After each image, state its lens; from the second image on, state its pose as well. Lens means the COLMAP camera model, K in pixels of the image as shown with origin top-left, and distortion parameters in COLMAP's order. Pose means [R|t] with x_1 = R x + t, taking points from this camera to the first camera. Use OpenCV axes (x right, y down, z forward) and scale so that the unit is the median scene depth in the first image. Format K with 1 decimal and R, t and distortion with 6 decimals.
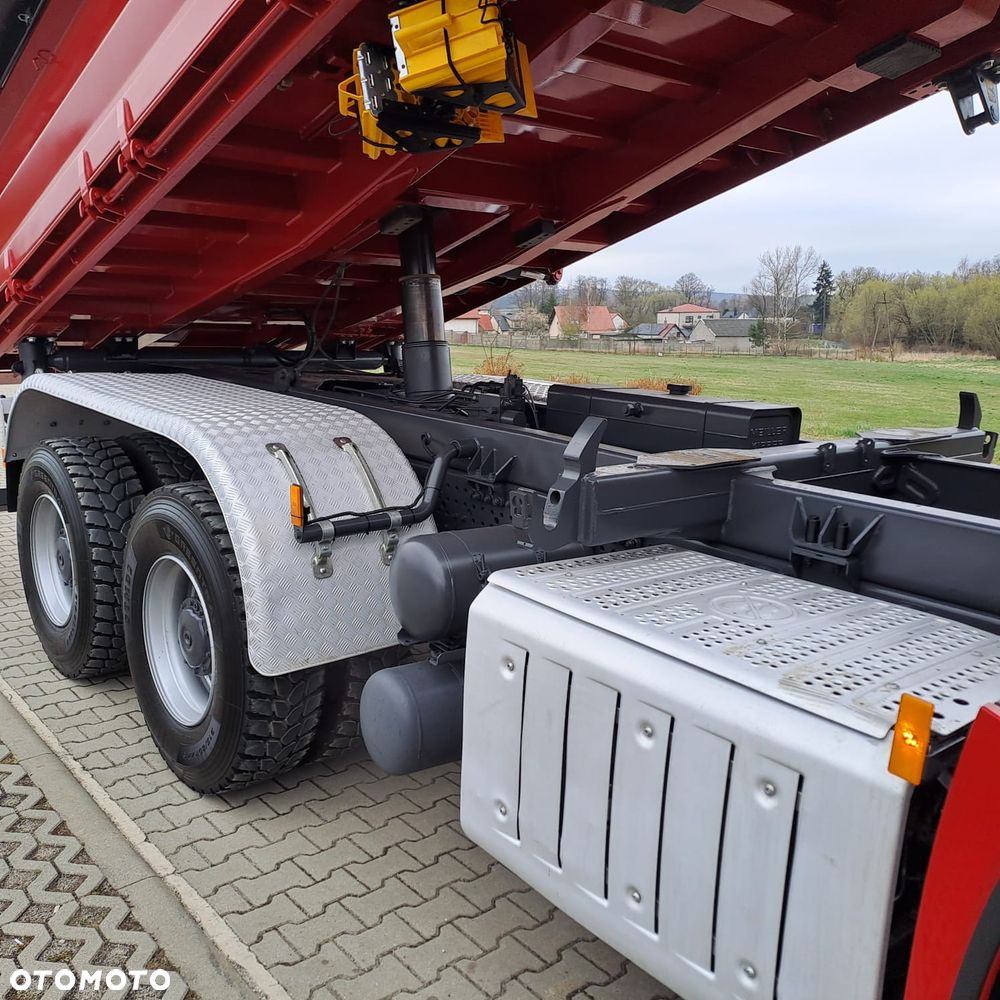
lens RADIAL K [[970.8, 0, 506.7], [0, 970.8, 498.5], [0, 0, 1]] dist [0.117017, -0.140932]
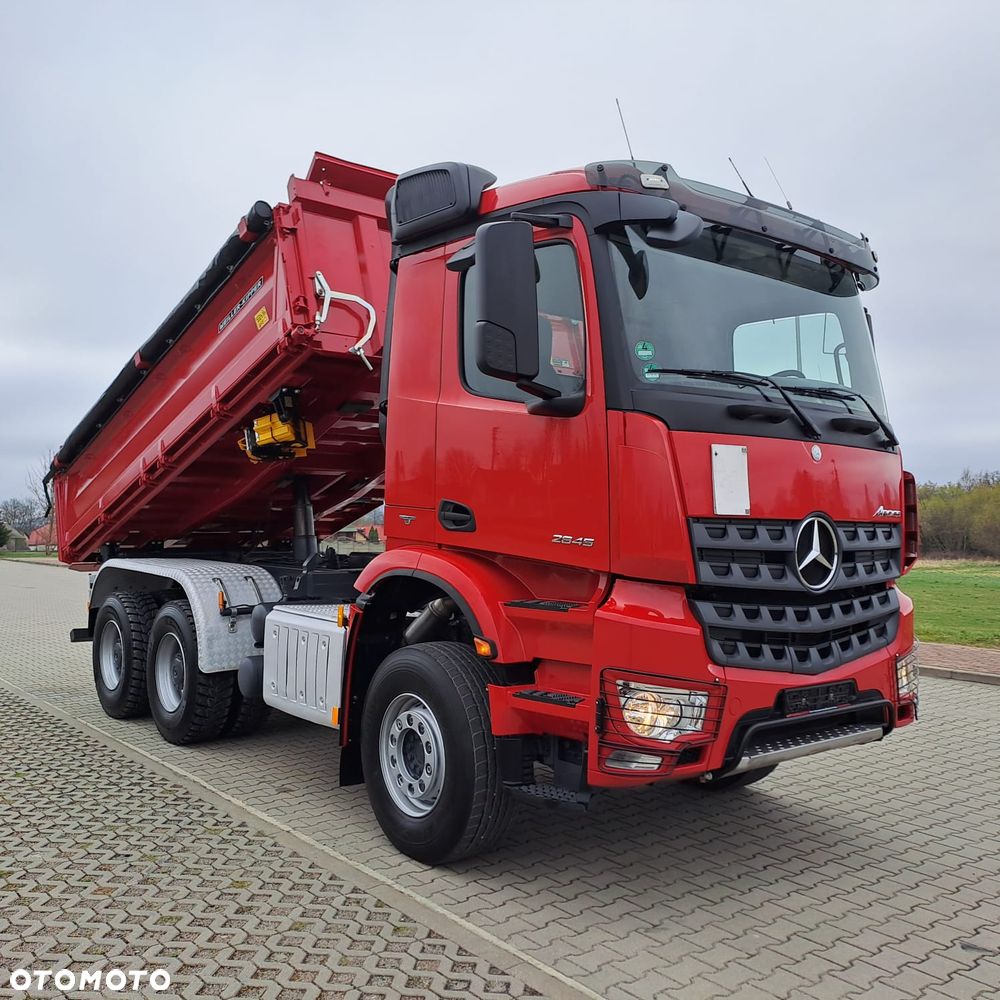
lens RADIAL K [[970.8, 0, 506.7], [0, 970.8, 498.5], [0, 0, 1]] dist [0.117017, -0.140932]
pose [[0.999251, -0.028149, -0.026553, 0.488055], [0.021654, 0.975445, -0.219177, 0.267795], [0.032070, 0.218438, 0.975324, -1.212857]]
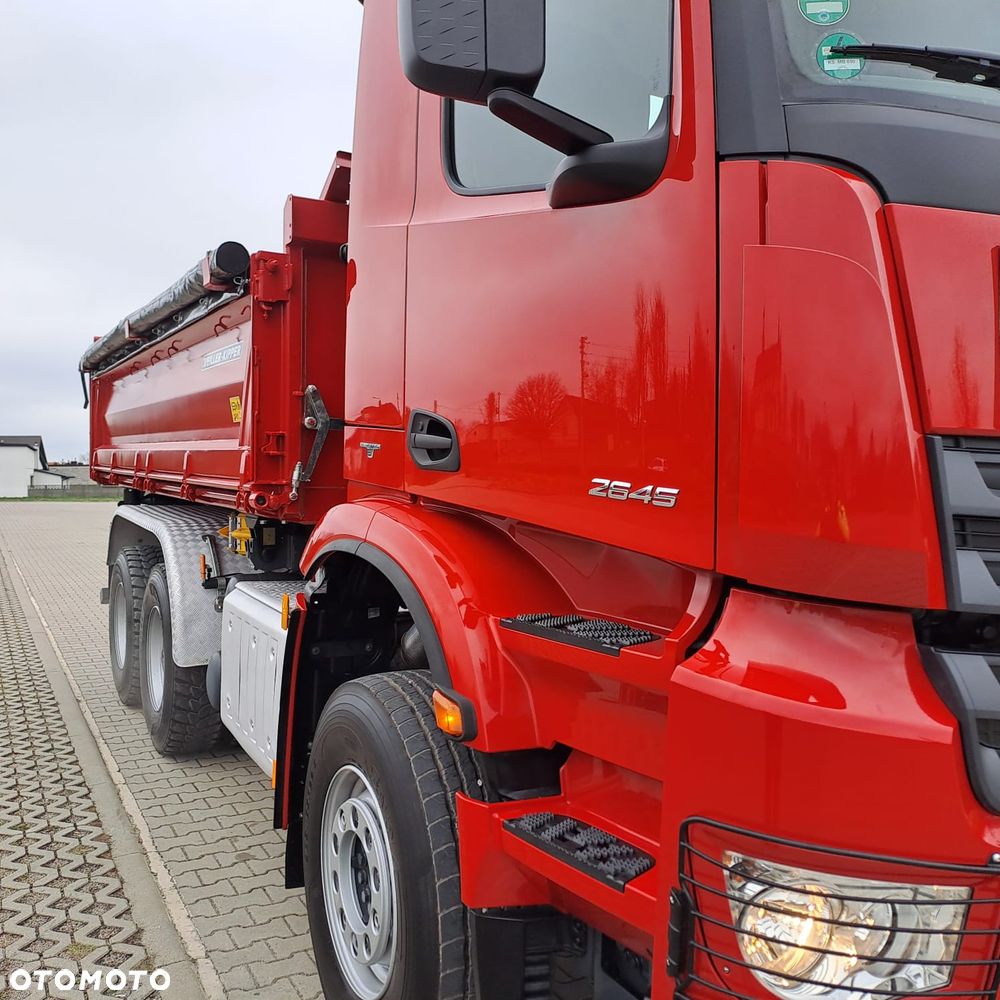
lens RADIAL K [[977.5, 0, 500.0], [0, 977.5, 500.0], [0, 0, 1]] dist [0.028714, -0.000308]
pose [[0.978567, -0.008486, -0.205753, 0.575448], [-0.026573, 0.985593, -0.167031, 0.145529], [0.204206, 0.168919, 0.964244, -0.517296]]
